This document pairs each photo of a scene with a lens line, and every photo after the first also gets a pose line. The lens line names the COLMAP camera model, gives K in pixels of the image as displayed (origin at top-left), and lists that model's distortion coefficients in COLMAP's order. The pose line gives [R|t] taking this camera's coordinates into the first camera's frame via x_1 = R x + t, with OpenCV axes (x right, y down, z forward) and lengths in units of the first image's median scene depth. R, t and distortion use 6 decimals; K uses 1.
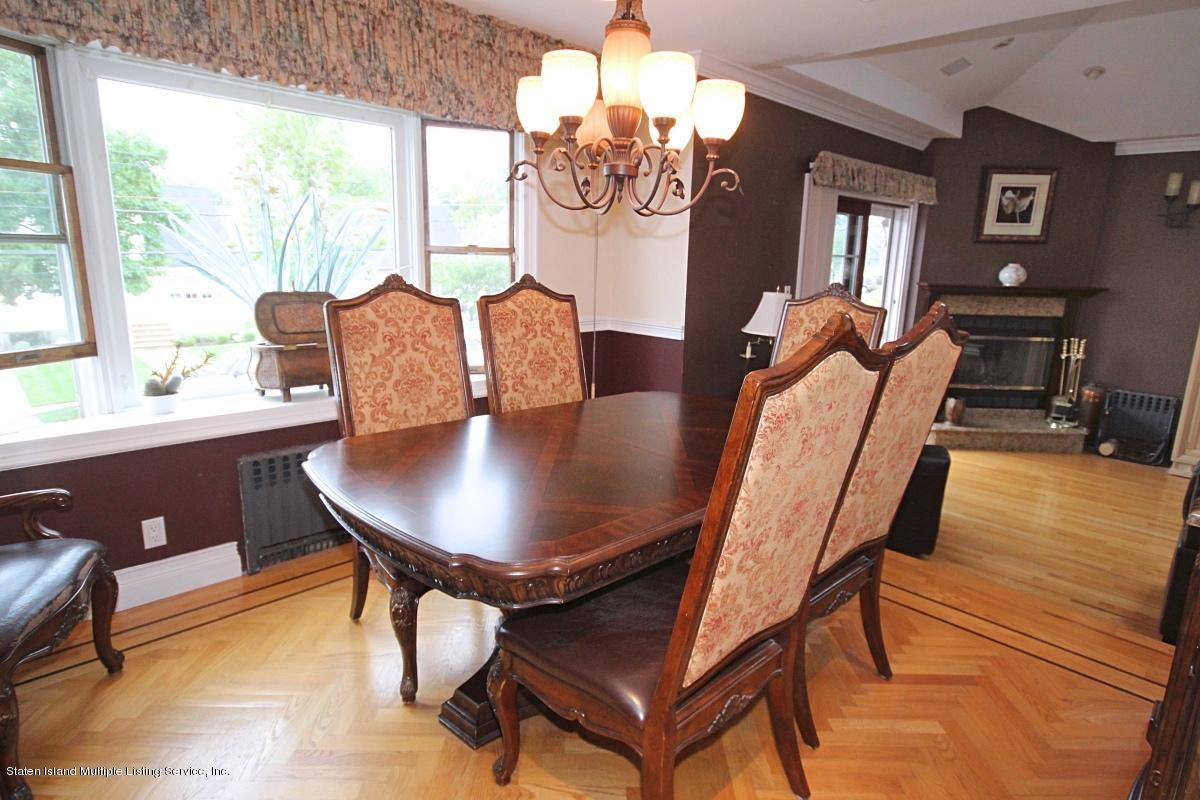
lens RADIAL K [[641.2, 0, 600.0], [0, 641.2, 400.0], [0, 0, 1]] dist [-0.006770, -0.001306]
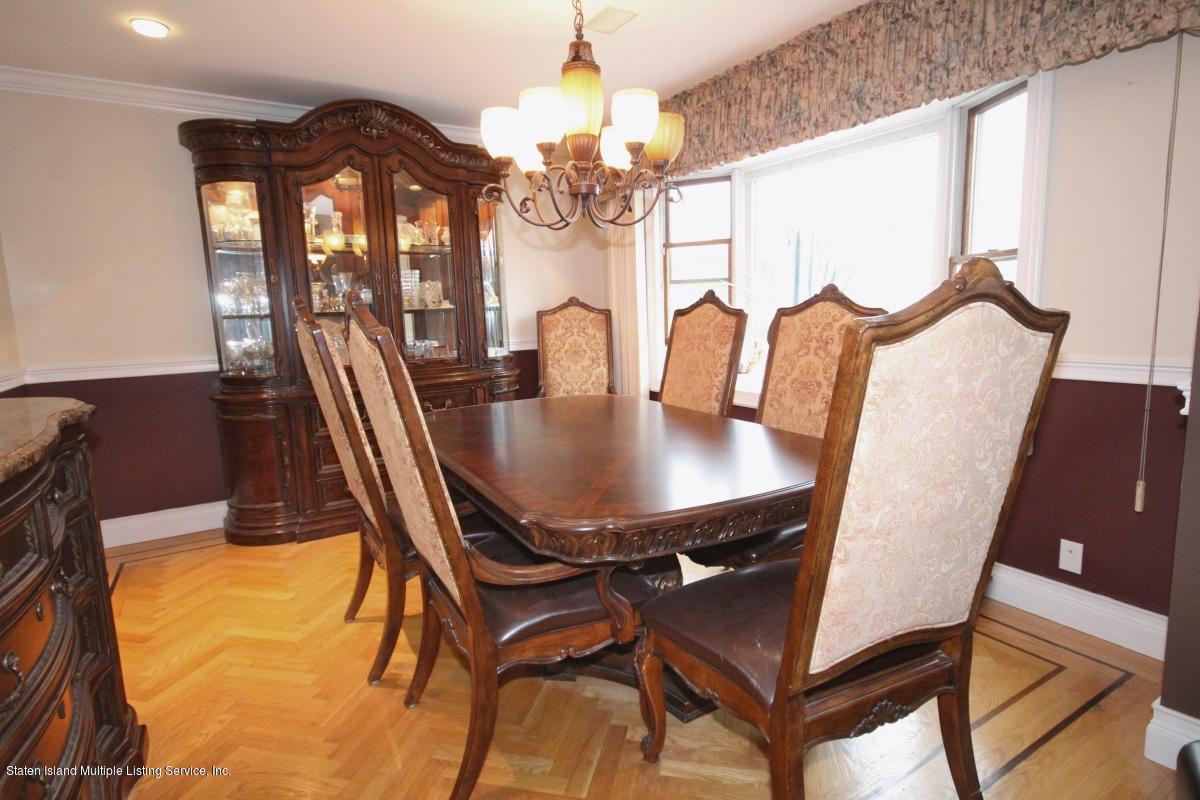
lens RADIAL K [[641.2, 0, 600.0], [0, 641.2, 400.0], [0, 0, 1]] dist [-0.006770, -0.001306]
pose [[-0.251597, 0.127307, -0.959423, 0.344345], [-0.181964, 0.967410, 0.176085, -0.058349], [0.950572, 0.218883, -0.220232, 0.385372]]
